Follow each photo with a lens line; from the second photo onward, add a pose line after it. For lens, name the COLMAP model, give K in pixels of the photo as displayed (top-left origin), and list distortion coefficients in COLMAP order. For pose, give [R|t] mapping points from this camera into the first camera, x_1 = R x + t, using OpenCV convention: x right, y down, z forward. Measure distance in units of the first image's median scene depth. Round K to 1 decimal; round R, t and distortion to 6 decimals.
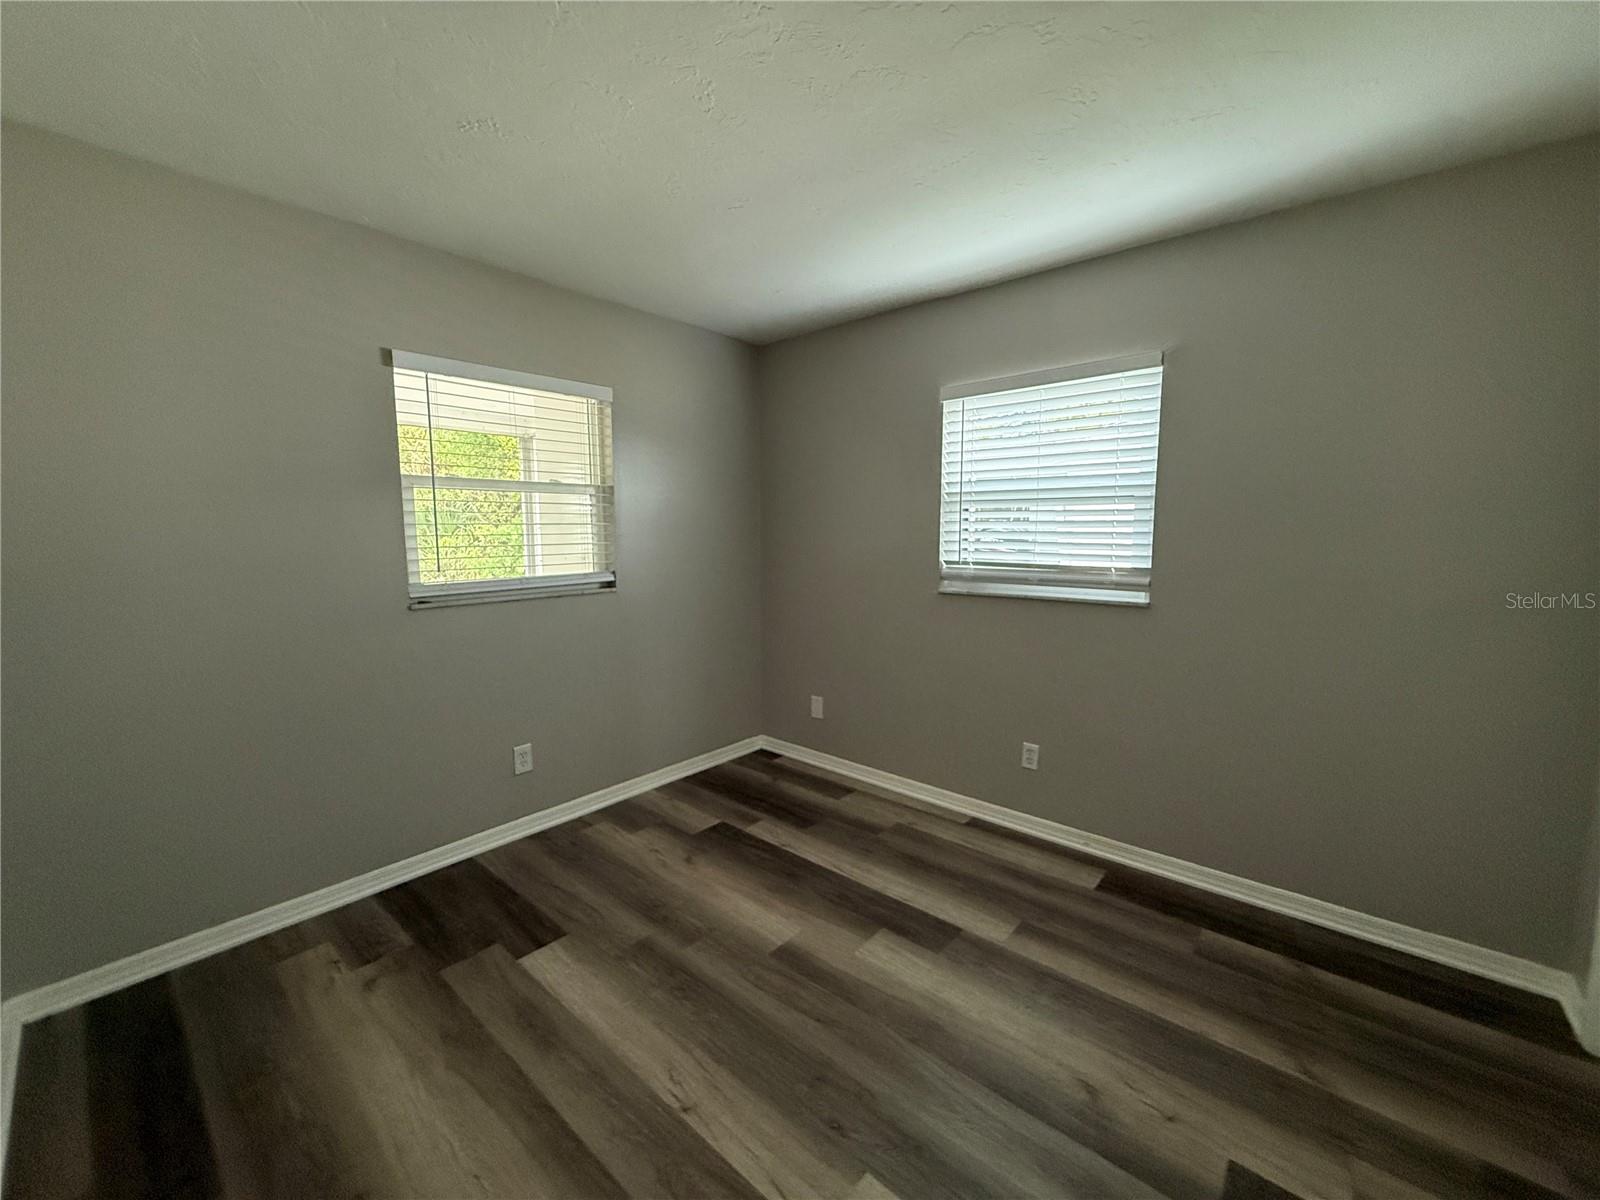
lens RADIAL K [[637.8, 0, 794.5], [0, 637.8, 599.5], [0, 0, 1]] dist [0.000781, 0.000253]
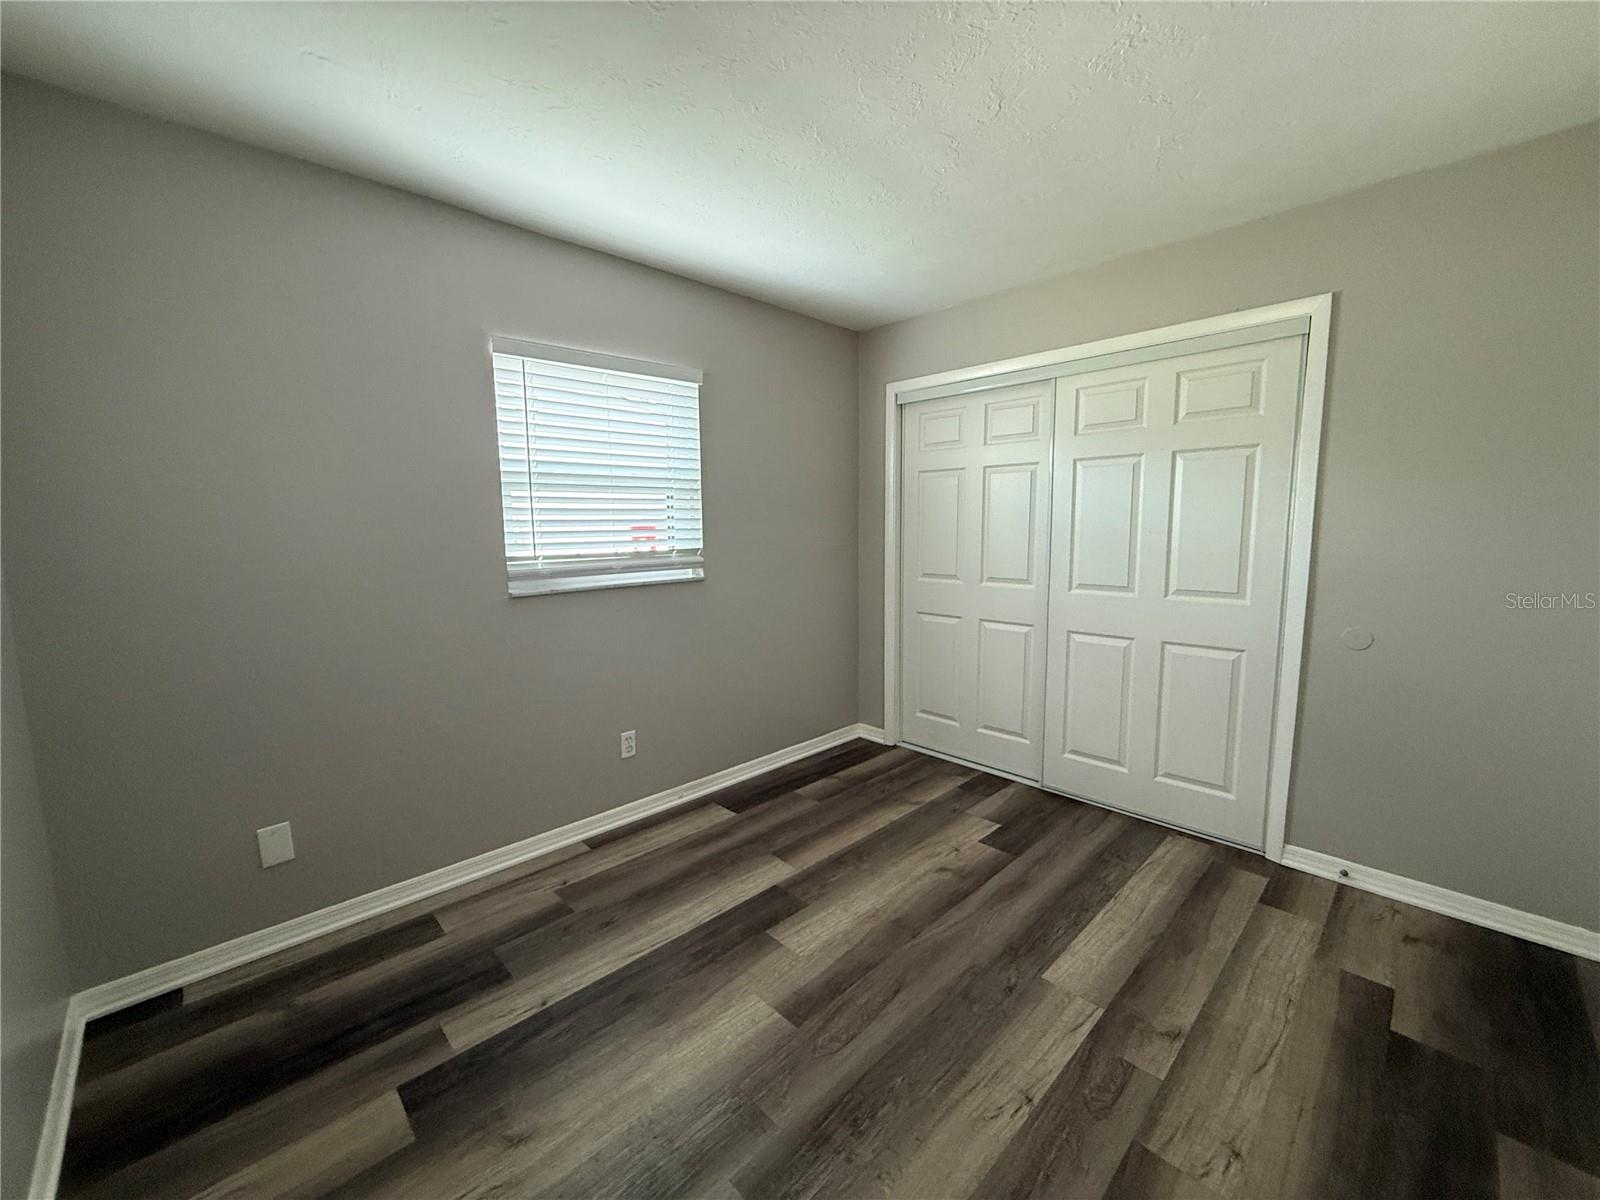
lens RADIAL K [[637.8, 0, 794.5], [0, 637.8, 599.5], [0, 0, 1]] dist [0.000781, 0.000253]
pose [[0.083792, -0.125446, 0.988556, -0.660713], [0.119457, 0.986155, 0.115016, -0.072304], [-0.989297, 0.108452, 0.097617, 0.722117]]
